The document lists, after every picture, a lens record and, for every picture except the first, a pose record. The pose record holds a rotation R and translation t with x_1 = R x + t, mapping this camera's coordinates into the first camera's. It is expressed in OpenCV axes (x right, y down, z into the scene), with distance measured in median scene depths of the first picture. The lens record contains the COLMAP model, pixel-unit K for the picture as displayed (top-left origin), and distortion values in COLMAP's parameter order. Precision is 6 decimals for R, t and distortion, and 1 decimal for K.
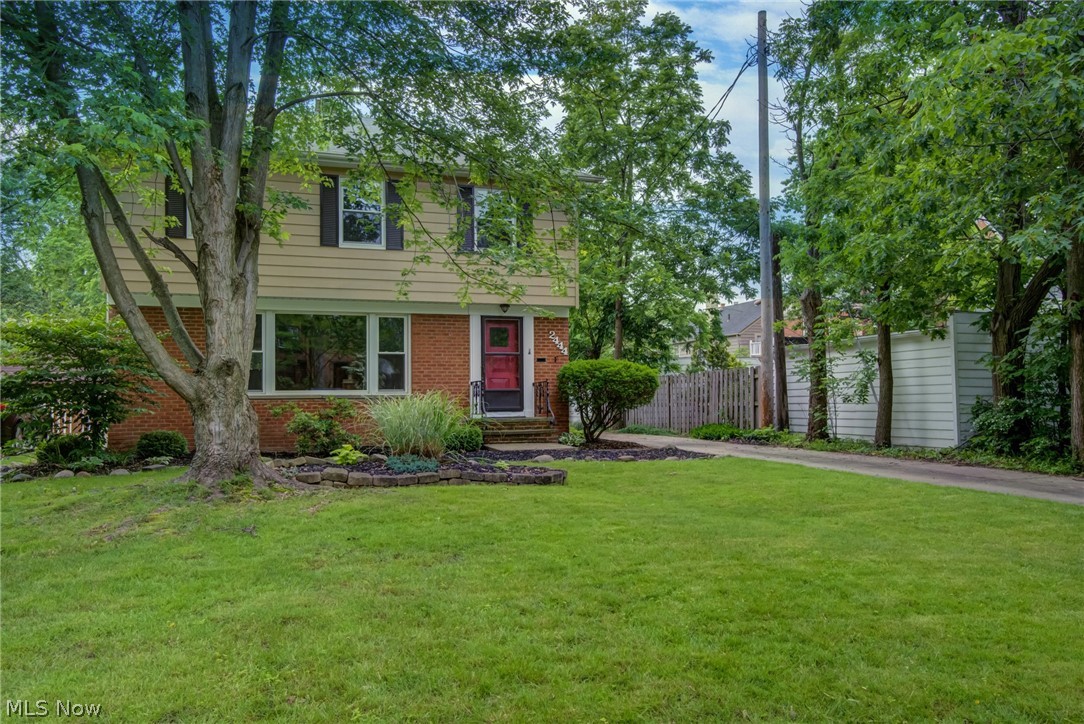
lens RADIAL K [[838.9, 0, 542.8], [0, 838.9, 396.6], [0, 0, 1]] dist [0.032416, -0.004337]
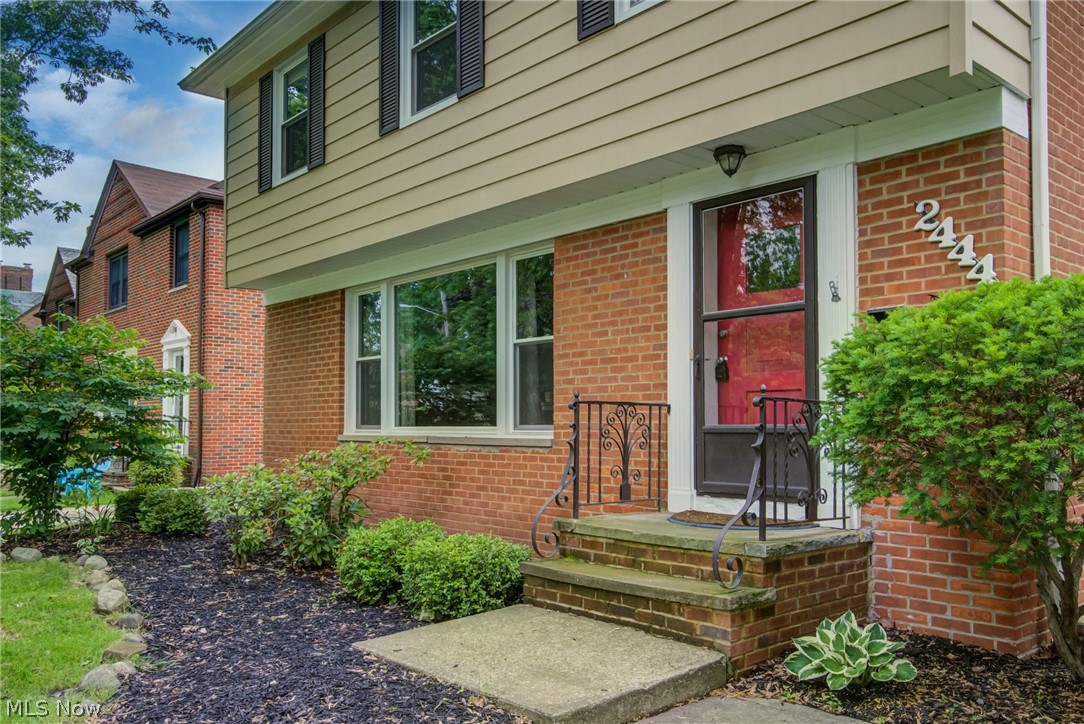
lens RADIAL K [[871.5, 0, 508.2], [0, 871.5, 402.6], [0, 0, 1]] dist [0.003056, -0.000882]
pose [[0.345349, -0.016940, -0.938321, 0.229103], [-0.000931, 0.999830, -0.018393, -0.012125], [0.938474, 0.007226, 0.345275, 0.839336]]
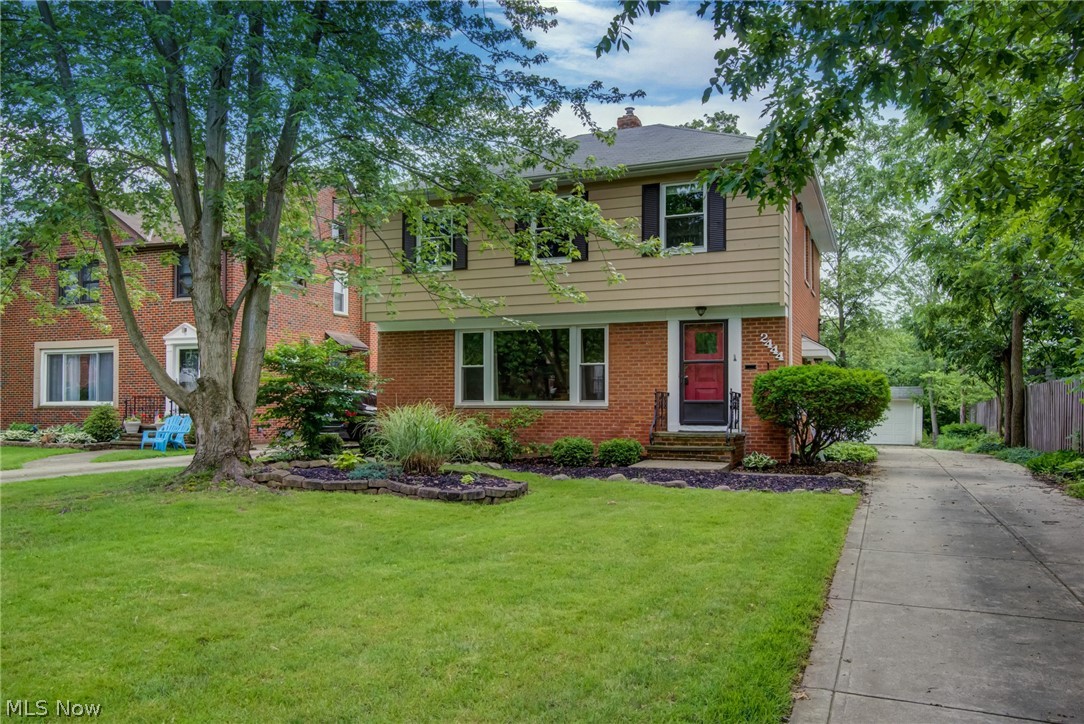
lens RADIAL K [[838.9, 0, 542.8], [0, 838.9, 396.6], [0, 0, 1]] dist [0.032416, -0.004337]
pose [[0.731784, 0.003051, -0.681530, 0.461437], [-0.007946, 0.999960, -0.004055, -0.008278], [0.681491, 0.008383, 0.731779, 0.227003]]
